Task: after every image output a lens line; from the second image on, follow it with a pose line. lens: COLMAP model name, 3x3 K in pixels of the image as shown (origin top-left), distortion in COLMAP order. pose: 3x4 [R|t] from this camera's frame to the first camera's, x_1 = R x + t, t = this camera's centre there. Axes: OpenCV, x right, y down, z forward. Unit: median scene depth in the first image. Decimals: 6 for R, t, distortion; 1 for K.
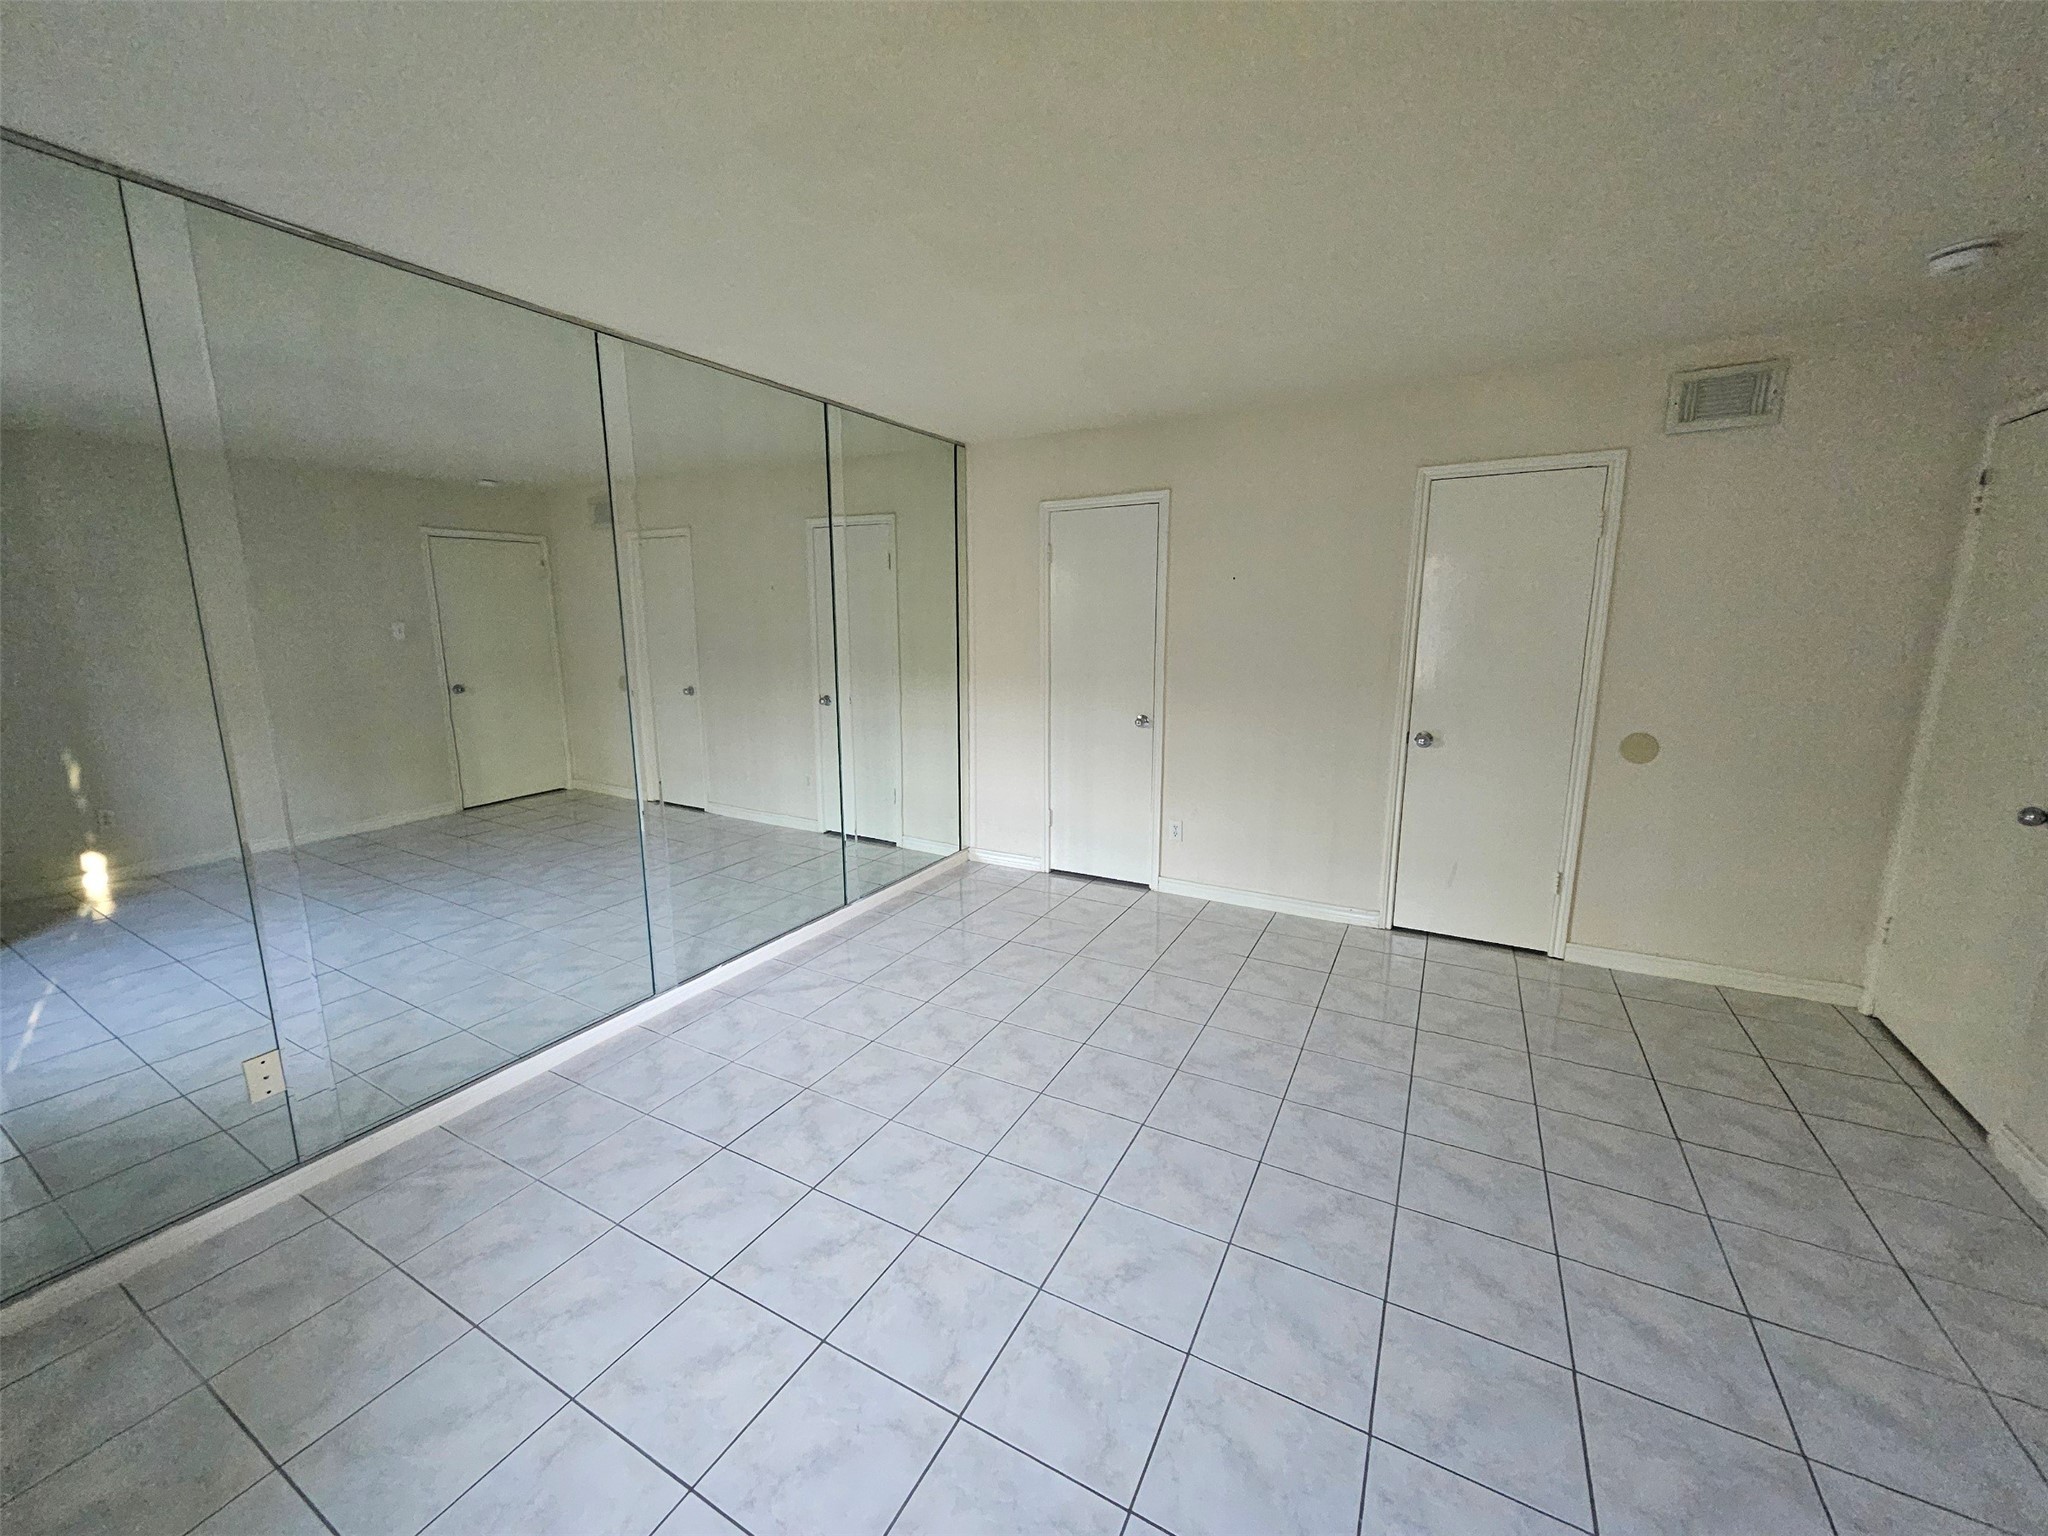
lens RADIAL K [[810.9, 0, 1001.9], [0, 810.9, 790.6], [0, 0, 1]] dist [-0.008527, -0.000033]
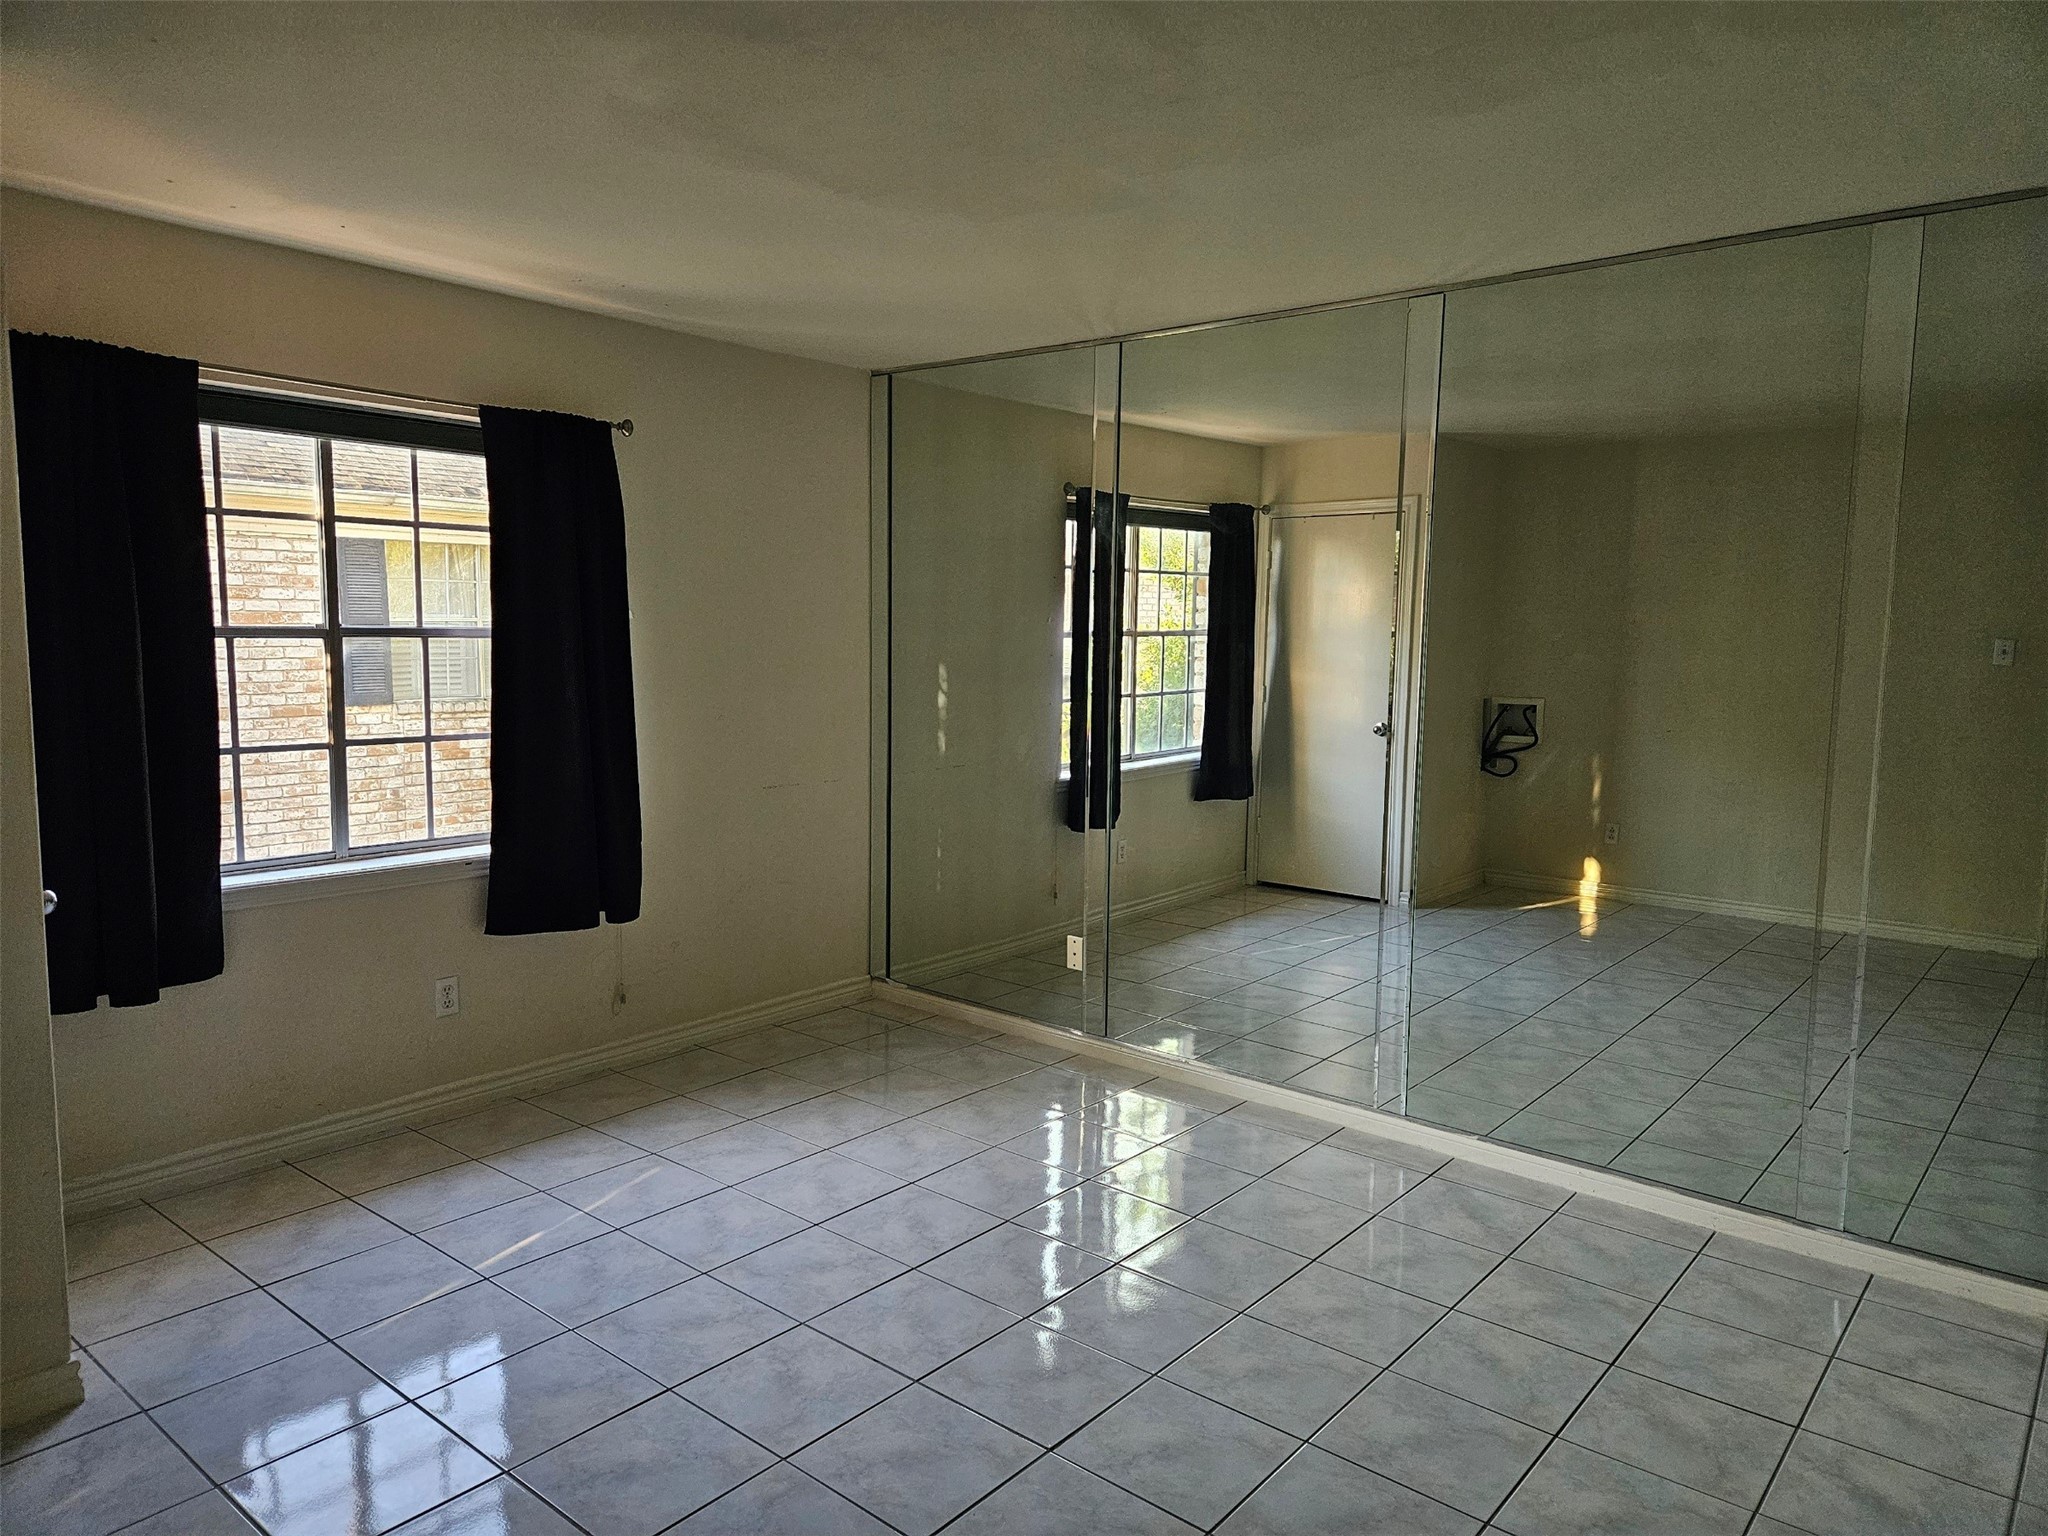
lens RADIAL K [[1418.8, 0, 1025.9], [0, 1418.8, 767.1], [0, 0, 1]] dist [-0.007738, -0.002799]
pose [[-0.197425, 0.109613, -0.974171, 0.848952], [-0.230255, 0.960745, 0.154765, -0.178925], [0.952893, 0.254862, -0.164436, 0.748594]]
